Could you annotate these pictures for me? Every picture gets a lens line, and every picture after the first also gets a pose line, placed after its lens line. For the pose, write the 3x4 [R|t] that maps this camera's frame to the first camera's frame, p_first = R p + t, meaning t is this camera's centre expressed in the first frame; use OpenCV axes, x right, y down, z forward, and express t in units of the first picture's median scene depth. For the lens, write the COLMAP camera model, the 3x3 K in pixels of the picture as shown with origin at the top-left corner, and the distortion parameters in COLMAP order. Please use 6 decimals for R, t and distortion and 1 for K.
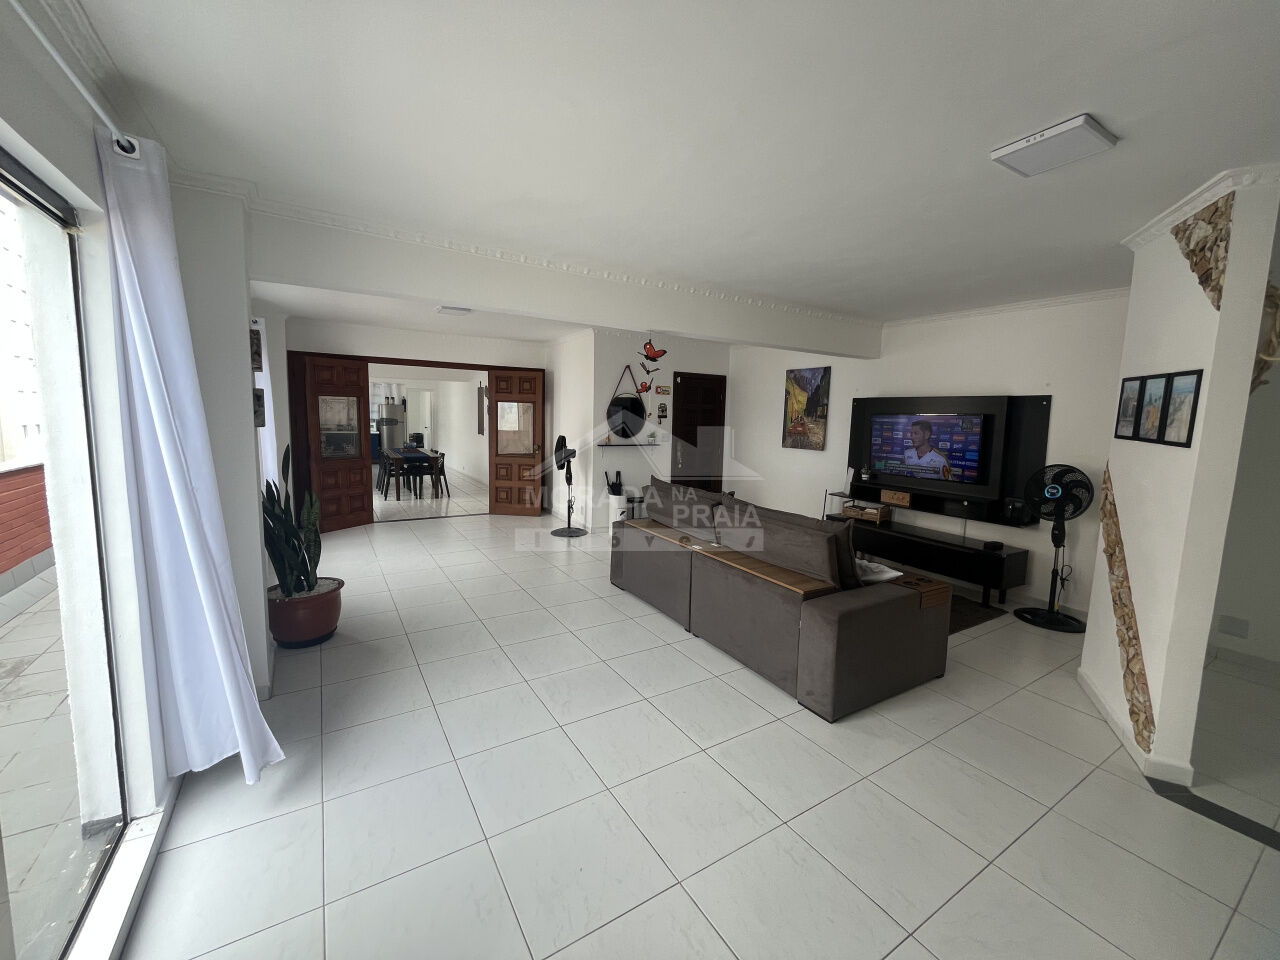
lens RADIAL K [[516.4, 0, 645.5], [0, 516.4, 471.3], [0, 0, 1]] dist [-0.002555, 0.000299]
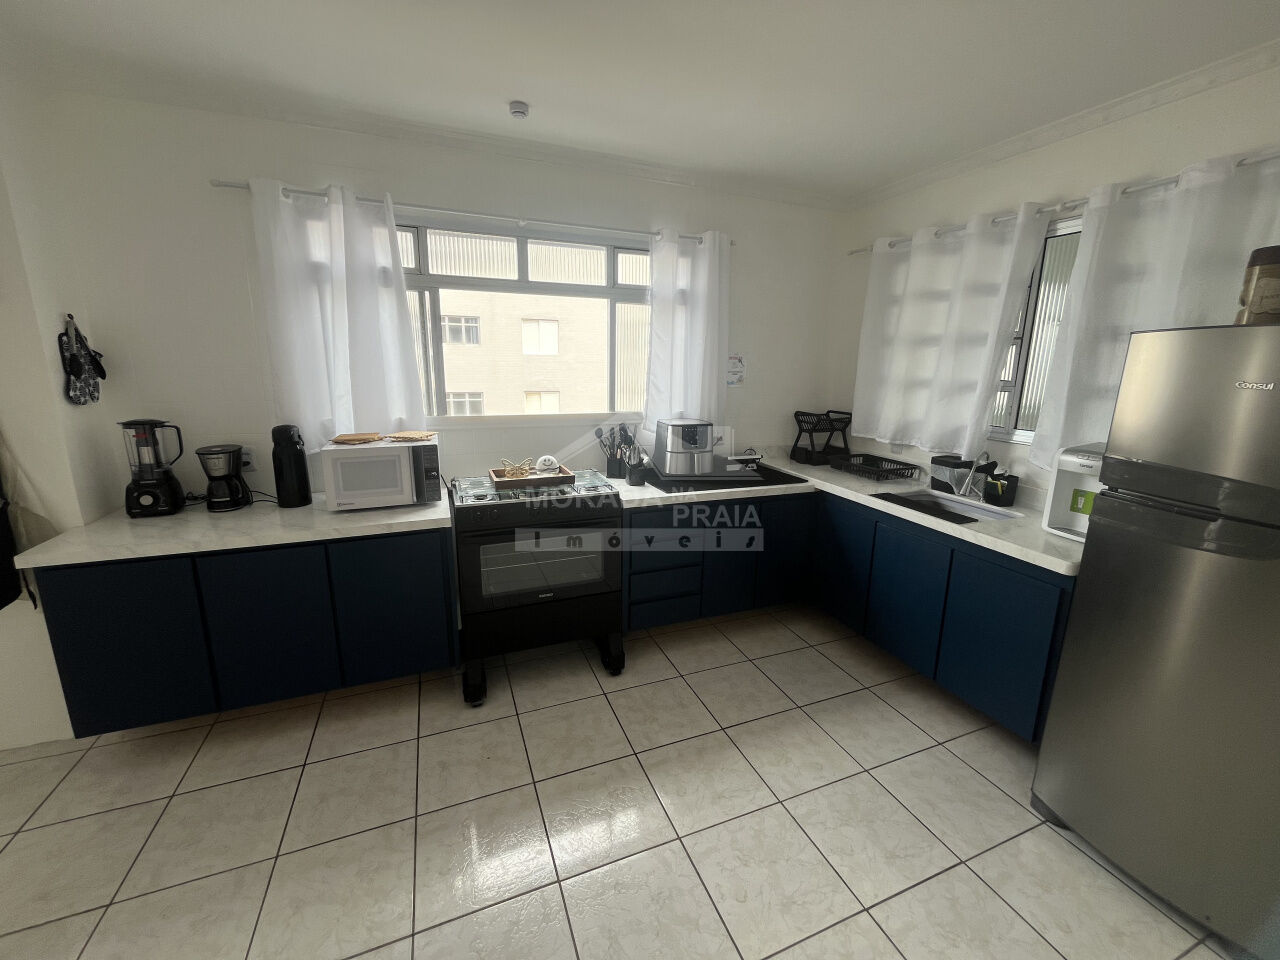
lens RADIAL K [[521.7, 0, 666.9], [0, 521.7, 474.3], [0, 0, 1]] dist [0.009228, 0.000219]
pose [[-0.163819, 0.182711, -0.969423, -0.894210], [-0.125534, 0.970848, 0.204193, -0.258740], [0.978471, 0.155146, -0.136107, 2.153365]]
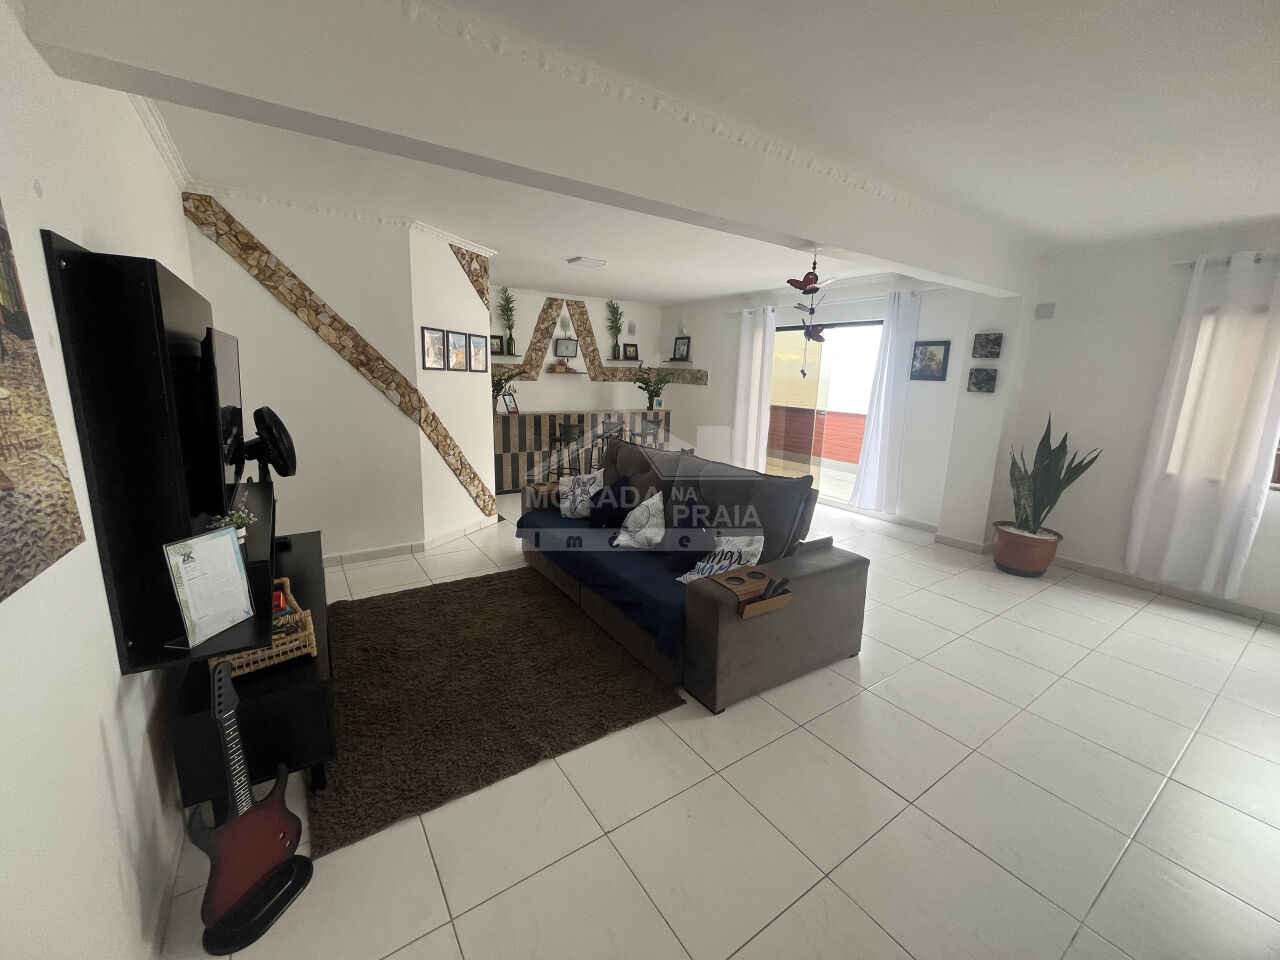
lens RADIAL K [[516.4, 0, 645.5], [0, 516.4, 471.3], [0, 0, 1]] dist [-0.002555, 0.000299]
pose [[-0.997638, -0.044637, -0.052212, 0.172039], [-0.058165, 0.953290, 0.296403, -0.119845], [0.036542, 0.298739, -0.953635, 1.156921]]
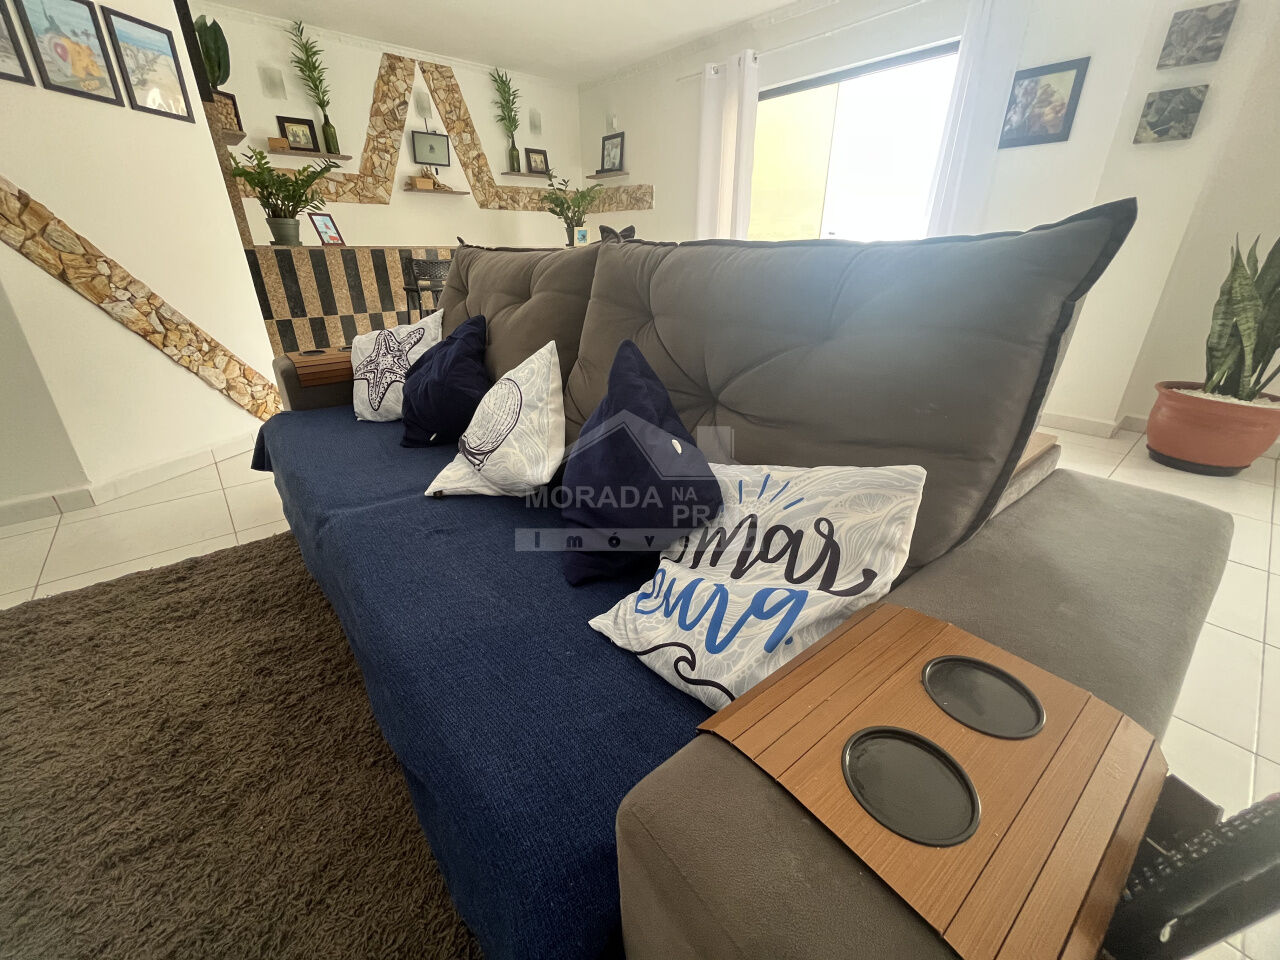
lens RADIAL K [[516.4, 0, 645.5], [0, 516.4, 471.3], [0, 0, 1]] dist [-0.002555, 0.000299]
pose [[-0.987985, 0.035055, -0.150519, 0.121468], [-0.043667, 0.870931, 0.489461, 0.006126], [0.148249, 0.490153, -0.858936, 0.846405]]
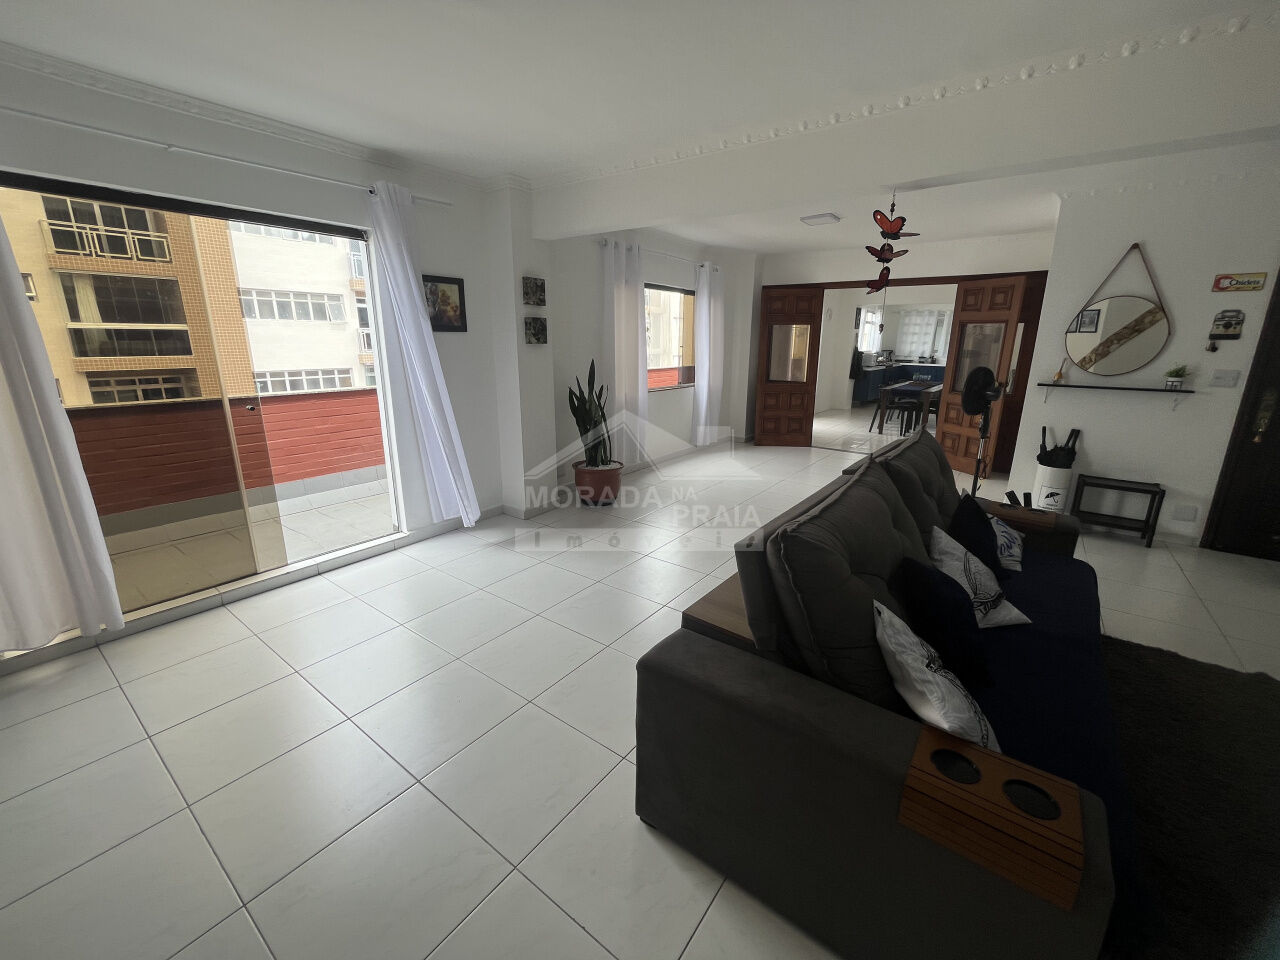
lens RADIAL K [[516.4, 0, 645.5], [0, 516.4, 471.3], [0, 0, 1]] dist [-0.002555, 0.000299]
pose [[0.367242, 0.210465, -0.906001, 0.356727], [-0.100806, 0.977332, 0.186174, -0.015398], [0.924647, 0.022960, 0.380133, 0.326129]]
